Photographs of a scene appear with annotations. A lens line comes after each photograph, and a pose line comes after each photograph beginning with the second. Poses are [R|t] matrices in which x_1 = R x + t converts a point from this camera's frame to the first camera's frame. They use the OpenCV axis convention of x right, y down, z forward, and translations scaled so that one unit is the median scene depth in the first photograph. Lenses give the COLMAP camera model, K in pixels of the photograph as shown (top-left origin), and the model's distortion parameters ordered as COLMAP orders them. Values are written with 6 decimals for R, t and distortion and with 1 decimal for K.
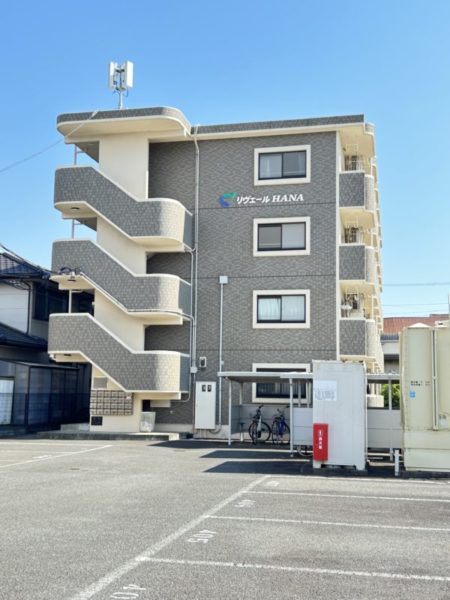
lens RADIAL K [[748.9, 0, 224.8], [0, 748.9, 299.9], [0, 0, 1]] dist [-0.007100, 0.000000]
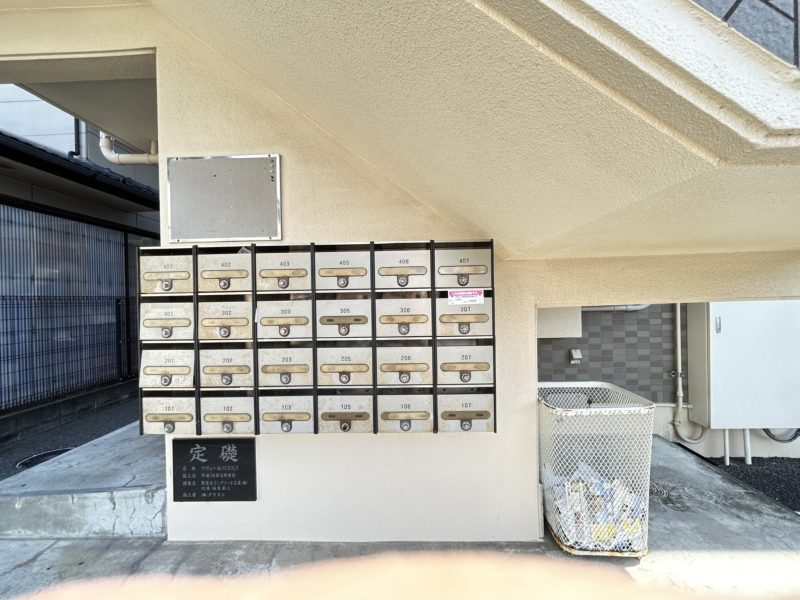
lens RADIAL K [[325.1, 0, 400.3], [0, 325.1, 298.7], [0, 0, 1]] dist [0.001562, 0.001141]
pose [[0.981956, -0.029840, 0.186741, -0.147228], [0.005297, 0.991425, 0.130569, 0.122331], [-0.189036, -0.127224, 0.973694, 0.938091]]
